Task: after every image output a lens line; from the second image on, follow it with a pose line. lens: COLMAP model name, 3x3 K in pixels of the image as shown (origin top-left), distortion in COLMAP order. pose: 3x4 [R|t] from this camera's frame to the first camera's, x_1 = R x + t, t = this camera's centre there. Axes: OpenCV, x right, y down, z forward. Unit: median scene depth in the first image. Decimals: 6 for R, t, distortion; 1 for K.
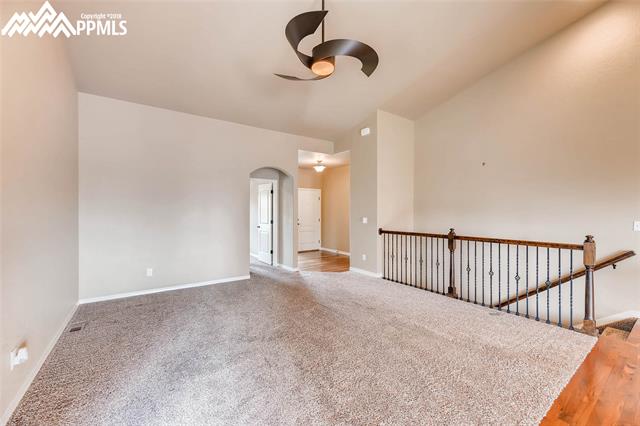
lens RADIAL K [[262.7, 0, 320.2], [0, 262.7, 210.8], [0, 0, 1]] dist [0.017090, 0.000009]
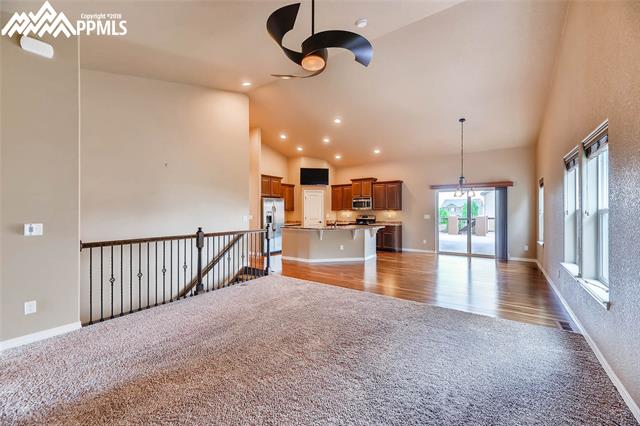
lens RADIAL K [[262.7, 0, 322.6], [0, 262.7, 210.8], [0, 0, 1]] dist [0.017090, 0.000009]
pose [[-0.343275, 0.002184, 0.939232, -0.596034], [0.001010, 0.999998, -0.001957, 0.004578], [-0.939234, 0.000277, -0.343277, 0.851394]]
